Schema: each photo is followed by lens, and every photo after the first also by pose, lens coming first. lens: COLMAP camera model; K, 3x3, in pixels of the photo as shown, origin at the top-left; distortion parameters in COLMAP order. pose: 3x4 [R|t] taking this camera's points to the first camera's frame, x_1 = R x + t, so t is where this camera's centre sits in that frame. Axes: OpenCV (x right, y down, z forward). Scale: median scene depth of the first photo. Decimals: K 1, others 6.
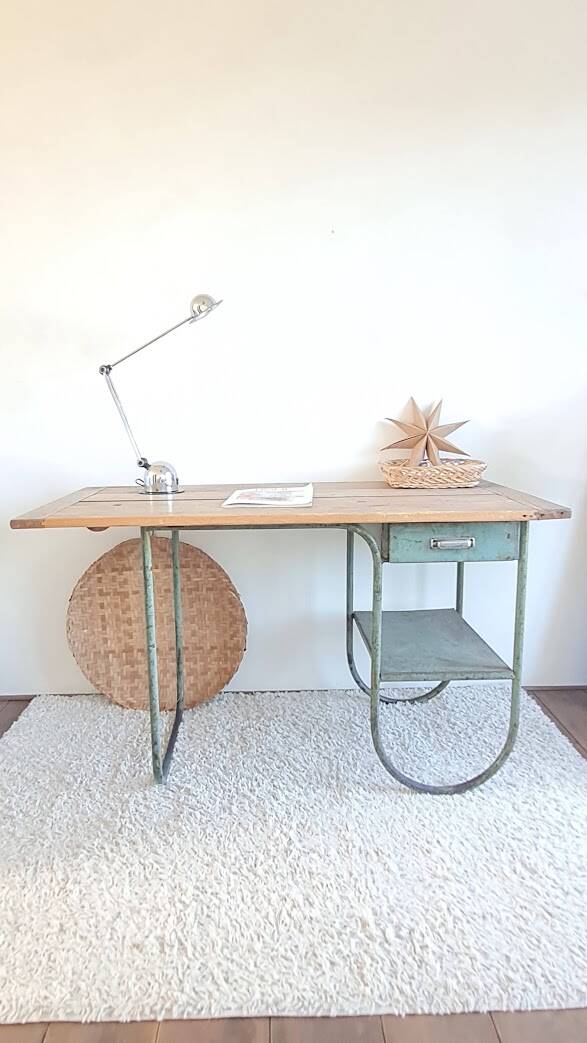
lens RADIAL K [[648.9, 0, 273.8], [0, 648.9, 519.1], [0, 0, 1]] dist [0.002128, 0.018908]
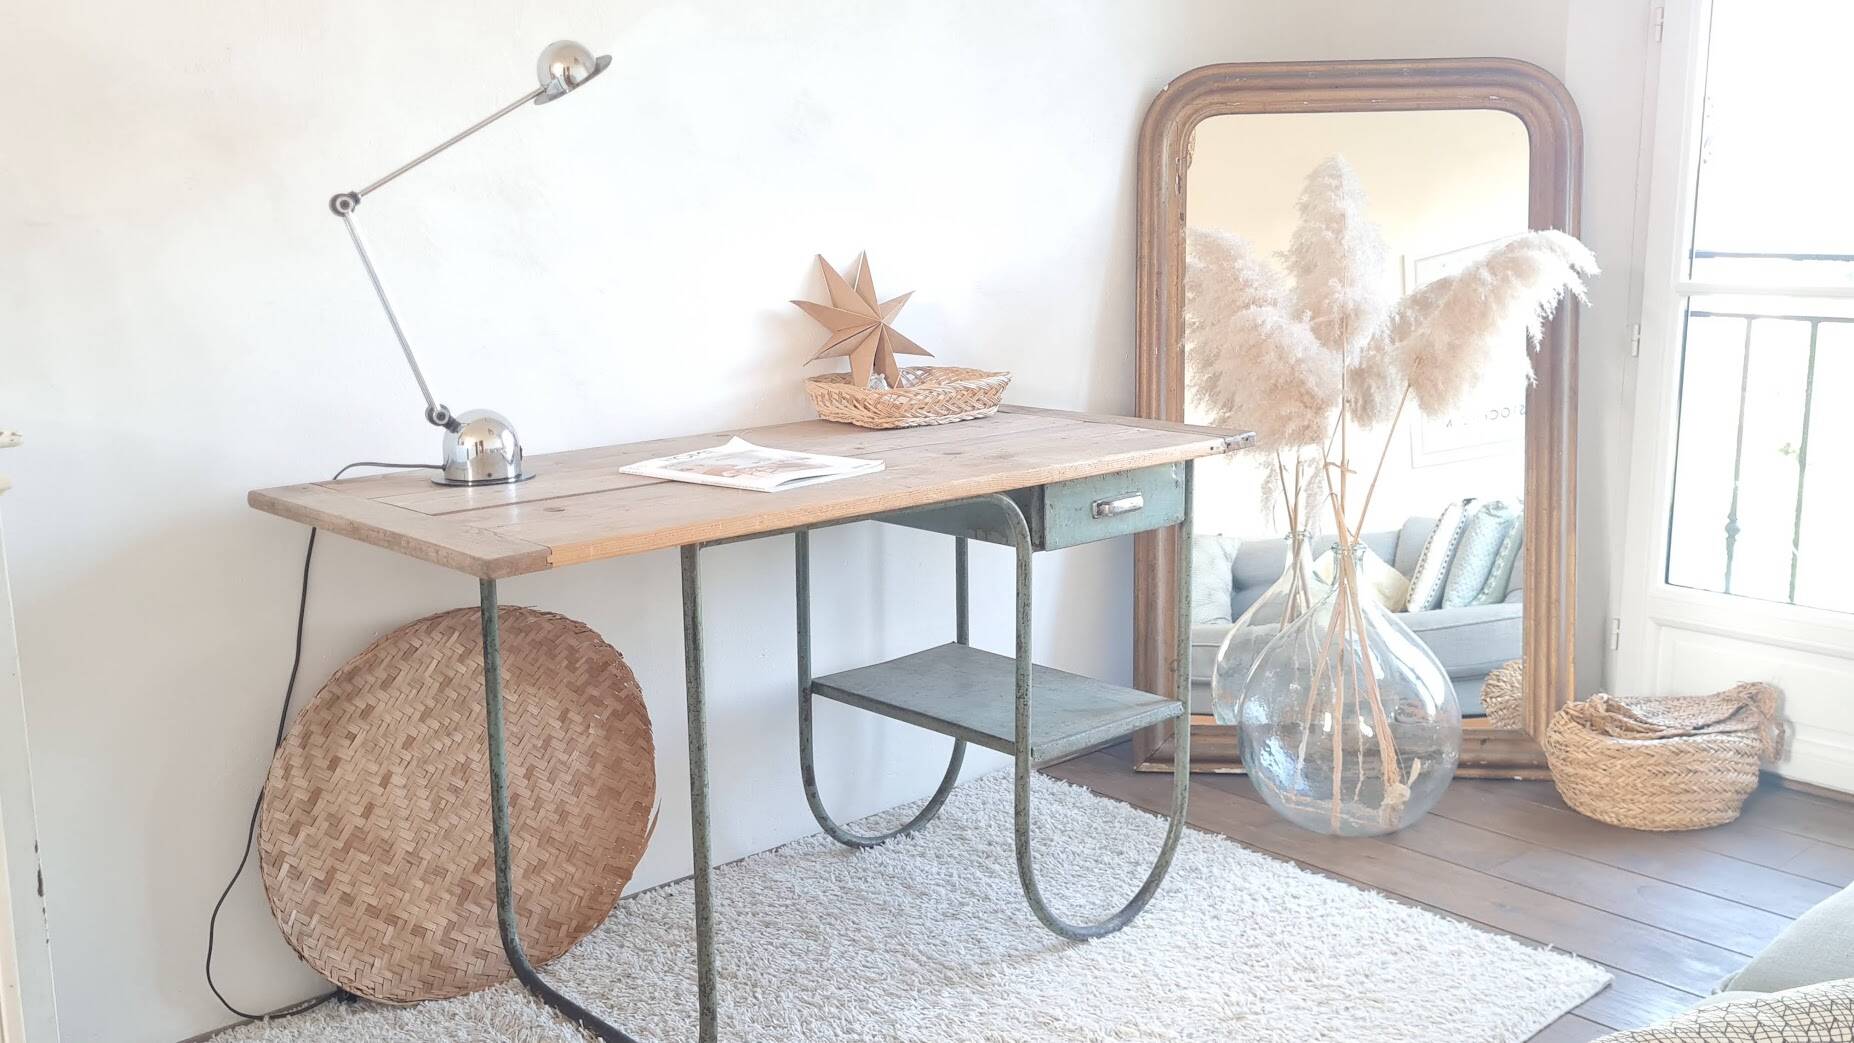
lens RADIAL K [[1785.7, 0, 913.7], [0, 1785.7, 516.8], [0, 0, 1]] dist [0.060385, 0.000000]
pose [[0.745484, -0.112601, 0.656943, -0.905538], [0.112034, 0.992772, 0.043029, -0.042752], [-0.657040, 0.041522, 0.752711, -0.126025]]
